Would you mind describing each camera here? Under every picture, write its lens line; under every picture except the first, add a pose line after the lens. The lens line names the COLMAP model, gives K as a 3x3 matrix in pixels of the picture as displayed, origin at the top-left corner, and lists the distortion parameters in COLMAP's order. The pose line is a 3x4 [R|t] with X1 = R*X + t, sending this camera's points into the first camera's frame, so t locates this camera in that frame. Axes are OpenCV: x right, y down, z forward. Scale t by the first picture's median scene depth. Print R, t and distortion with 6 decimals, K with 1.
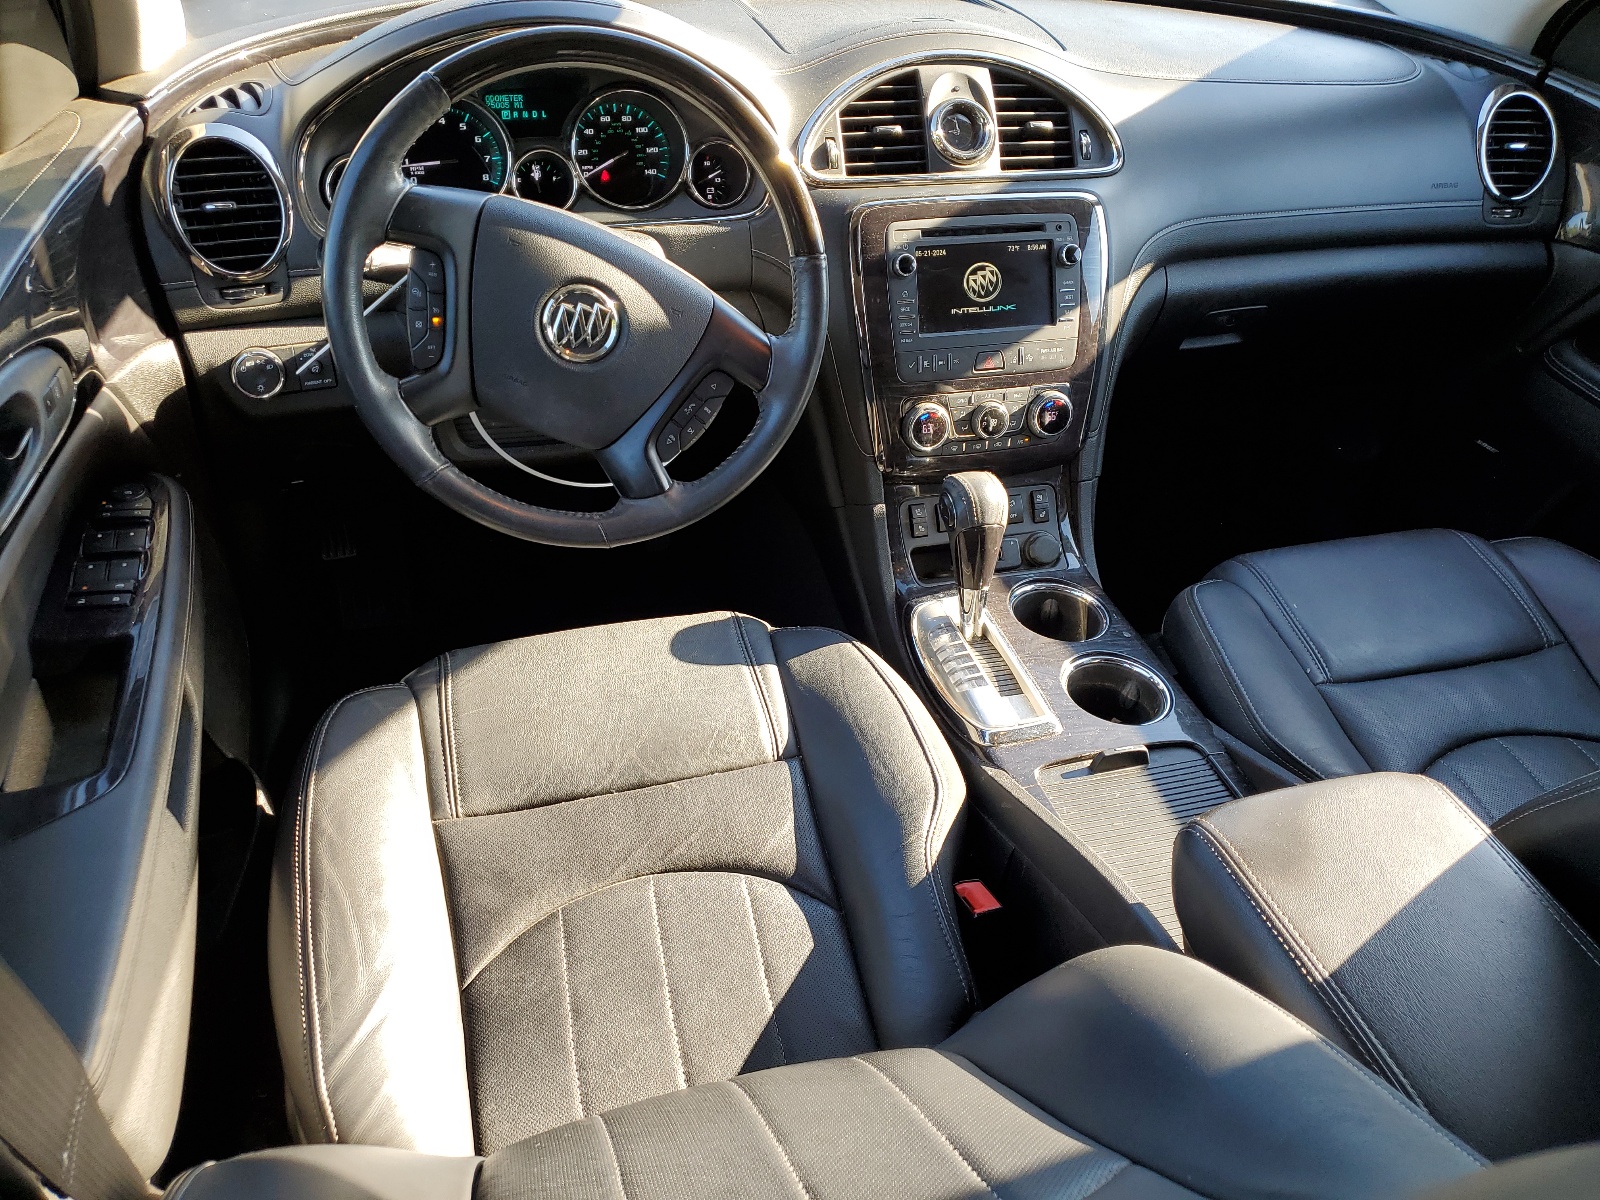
lens RADIAL K [[1213.9, 0, 775.4], [0, 1213.9, 599.1], [0, 0, 1]] dist [-0.001098, -0.000575]
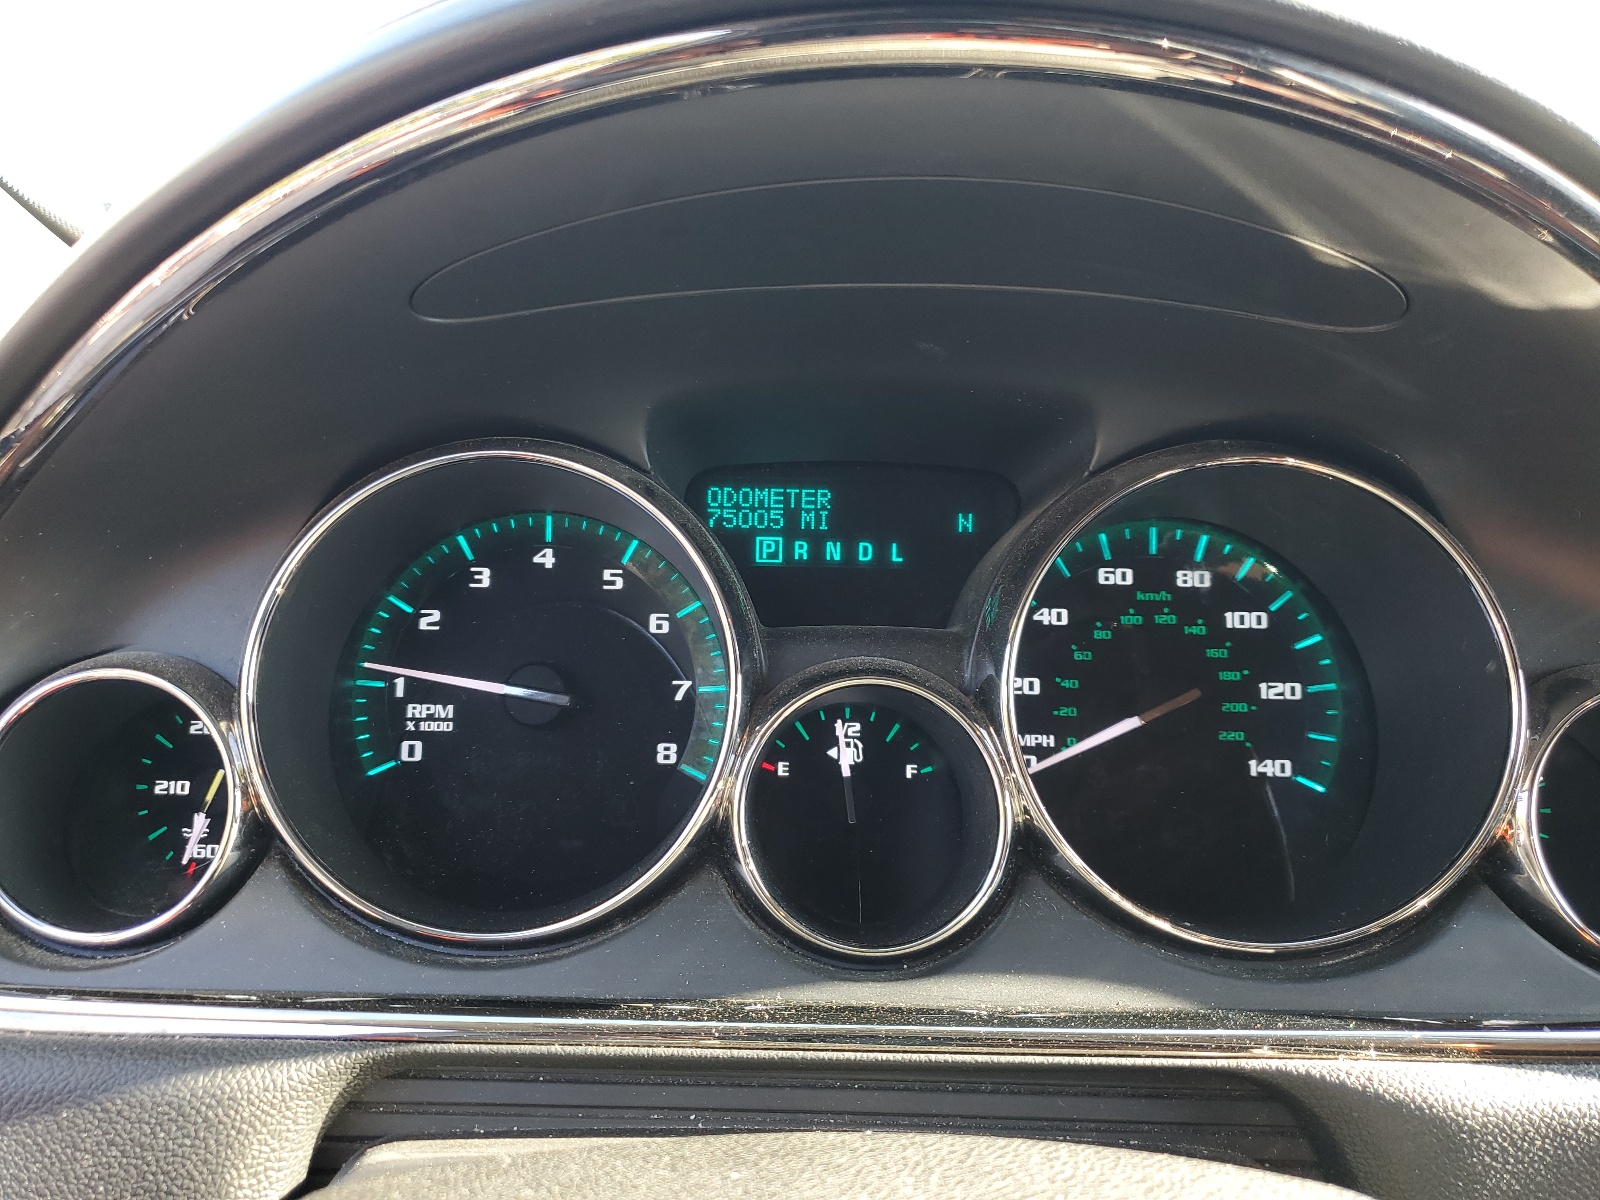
lens RADIAL K [[1213.9, 0, 775.4], [0, 1213.9, 599.1], [0, 0, 1]] dist [-0.001098, -0.000575]
pose [[0.965549, 0.043929, -0.256487, -0.144434], [-0.135862, 0.925745, -0.352900, -0.284212], [0.221939, 0.375589, 0.899820, 0.739796]]
